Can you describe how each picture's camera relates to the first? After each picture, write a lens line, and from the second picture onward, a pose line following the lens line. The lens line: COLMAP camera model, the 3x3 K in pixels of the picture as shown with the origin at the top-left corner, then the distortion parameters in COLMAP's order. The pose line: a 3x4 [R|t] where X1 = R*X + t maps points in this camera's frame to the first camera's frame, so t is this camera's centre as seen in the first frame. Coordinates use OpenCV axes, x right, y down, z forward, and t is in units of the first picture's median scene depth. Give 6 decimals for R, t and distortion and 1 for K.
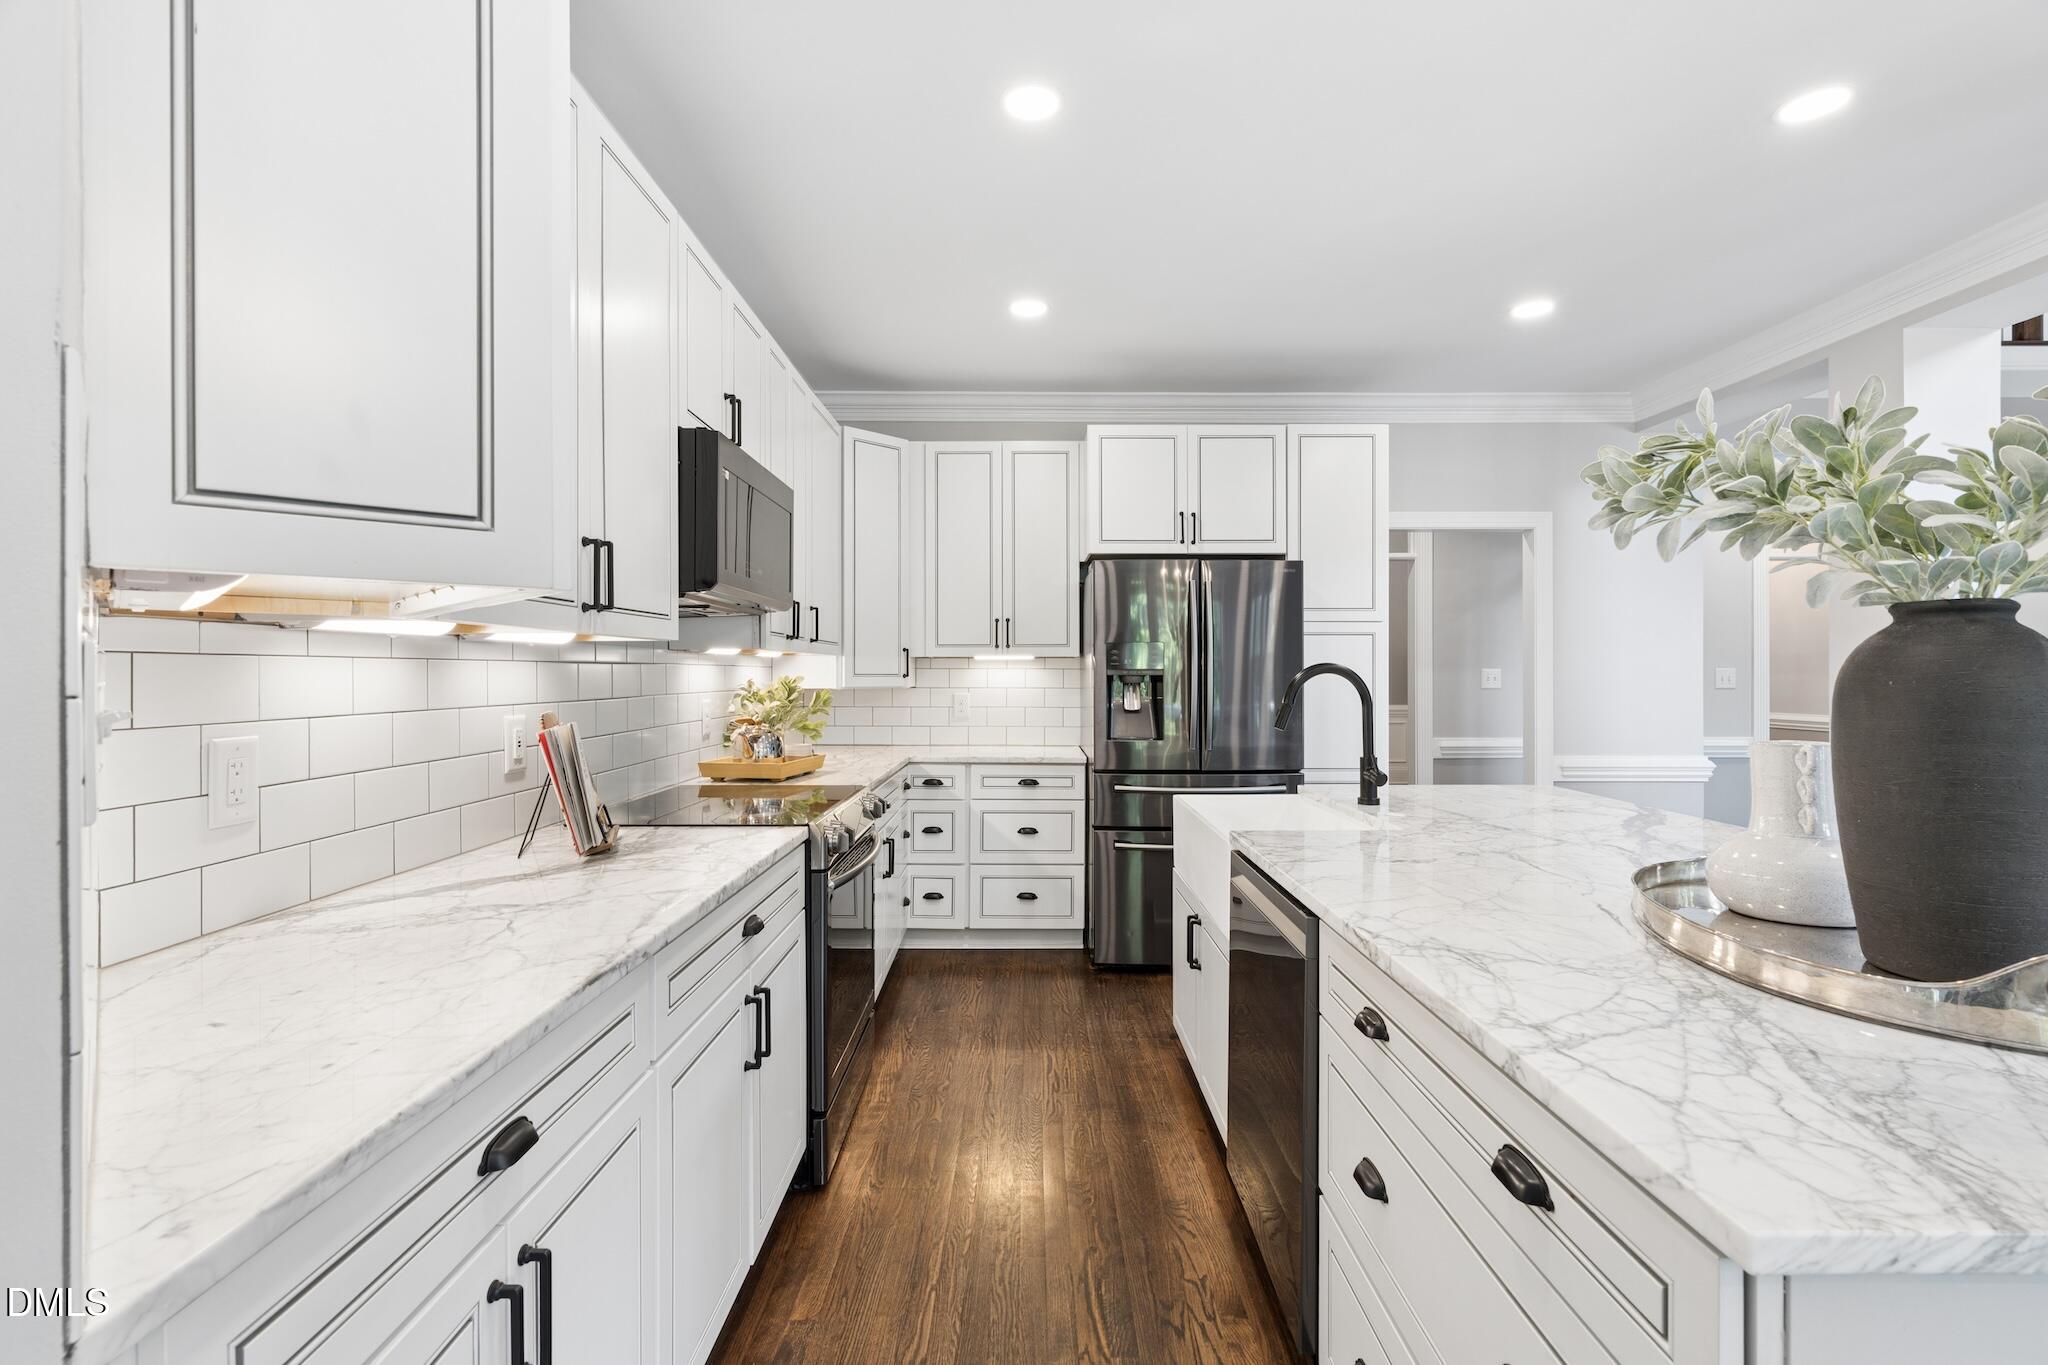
lens RADIAL K [[926.4, 0, 1022.0], [0, 926.4, 674.6], [0, 0, 1]] dist [-0.005700, 0.002737]
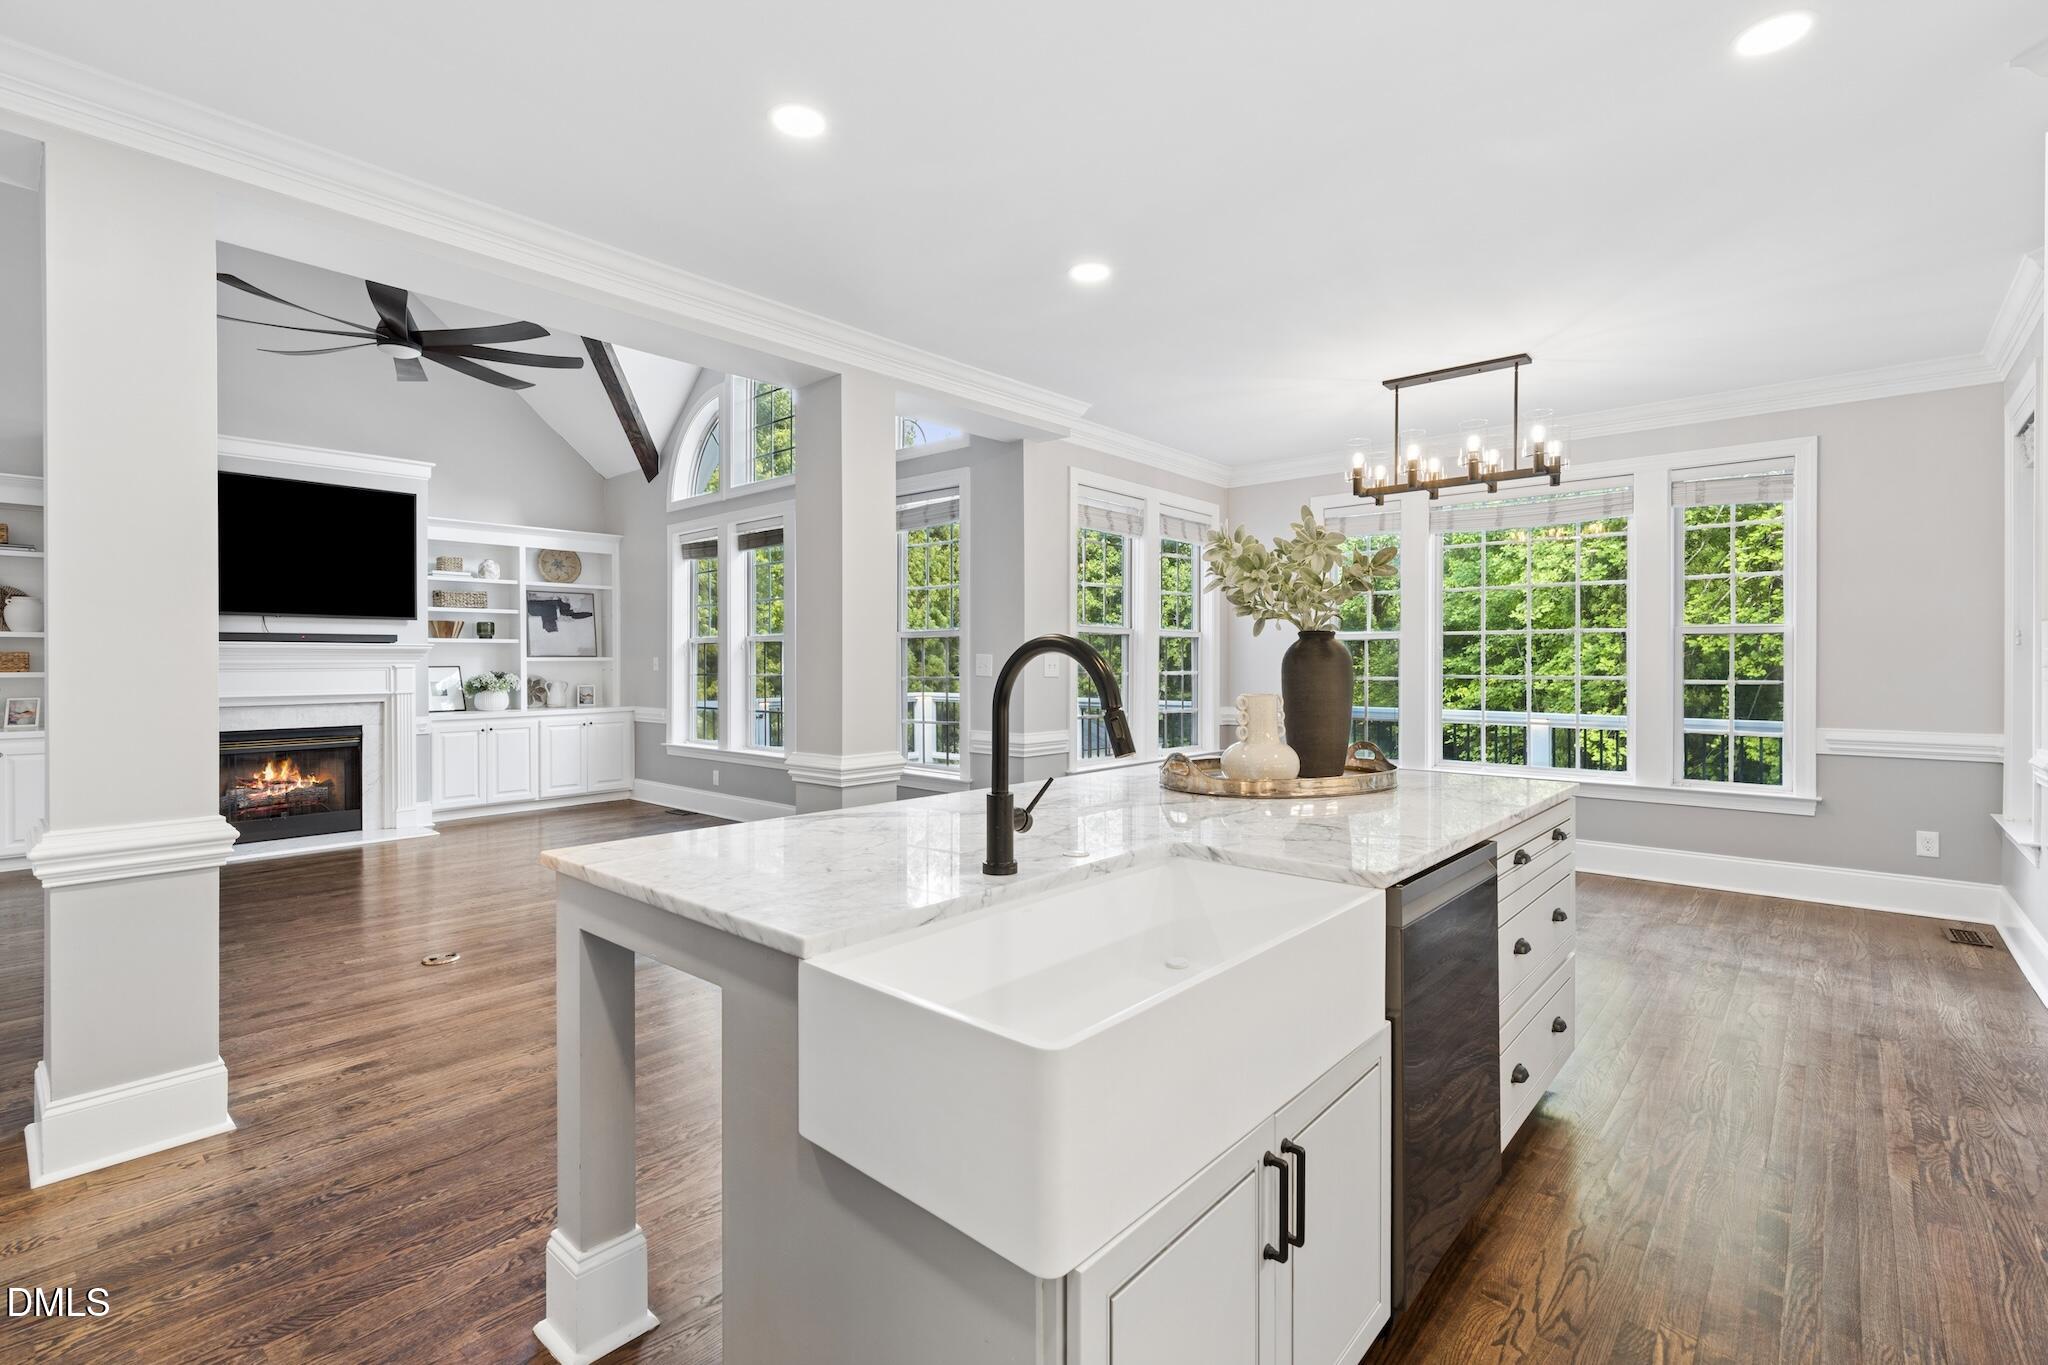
lens RADIAL K [[926.4, 0, 1019.4], [0, 926.4, 664.1], [0, 0, 1]] dist [-0.005700, 0.002737]
pose [[-0.749532, 0.000865, 0.661967, -0.031182], [0.000987, 0.999999, -0.000189, 0.006327], [-0.661967, 0.000512, -0.749533, 1.379638]]
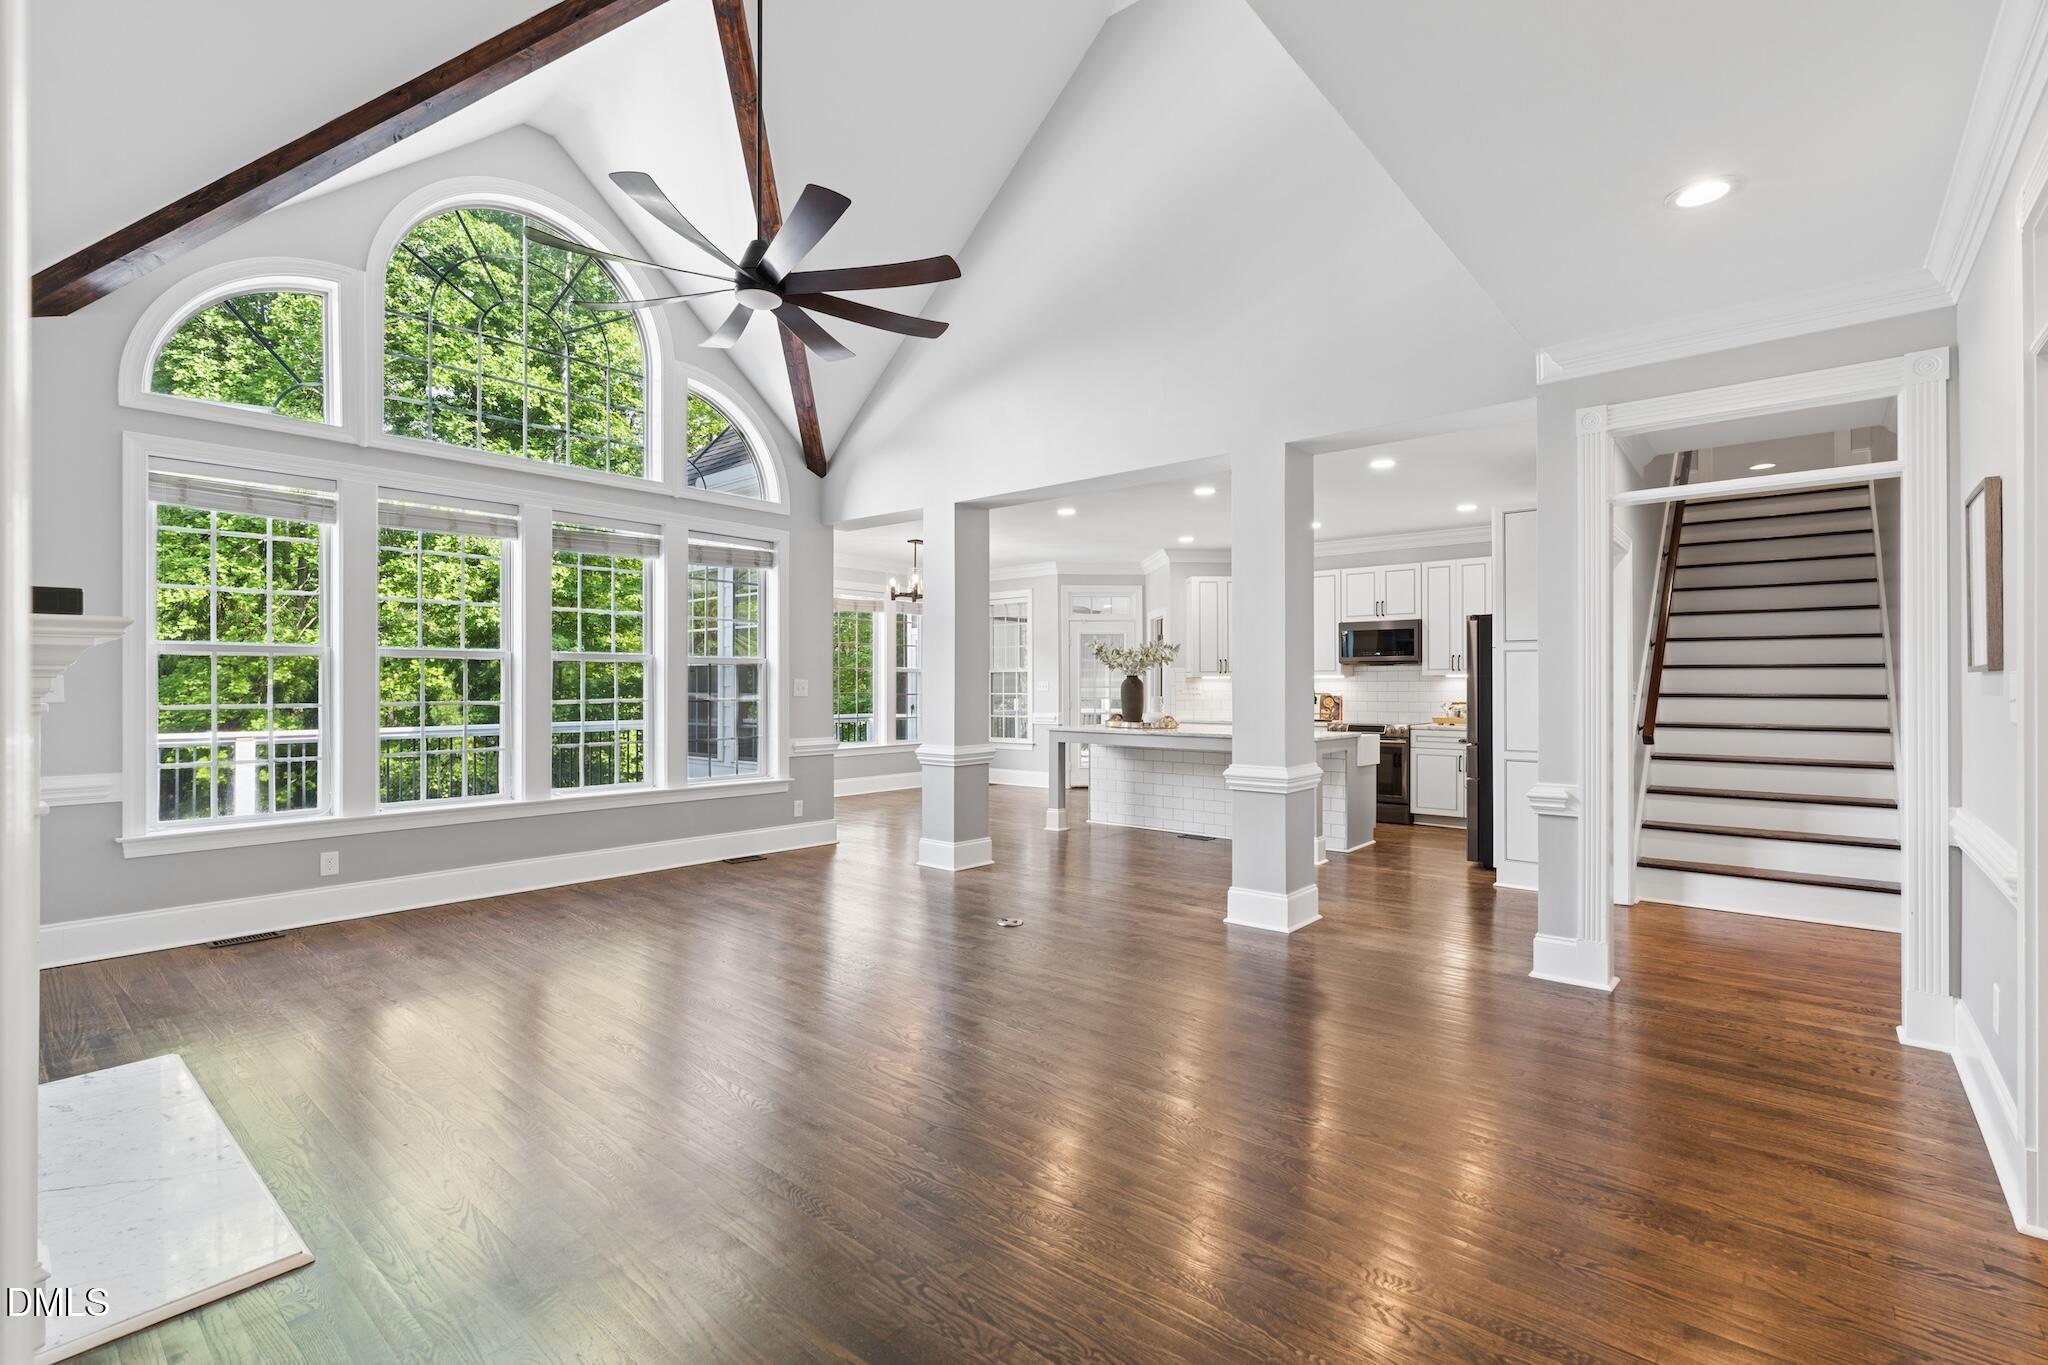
lens RADIAL K [[926.4, 0, 1022.4], [0, 926.4, 679.9], [0, 0, 1]] dist [-0.005700, 0.002737]
pose [[-0.645740, -0.002532, -0.763553, 2.961443], [0.000207, 0.999994, -0.003491, -0.006389], [0.763558, -0.002413, -0.645735, 2.088014]]
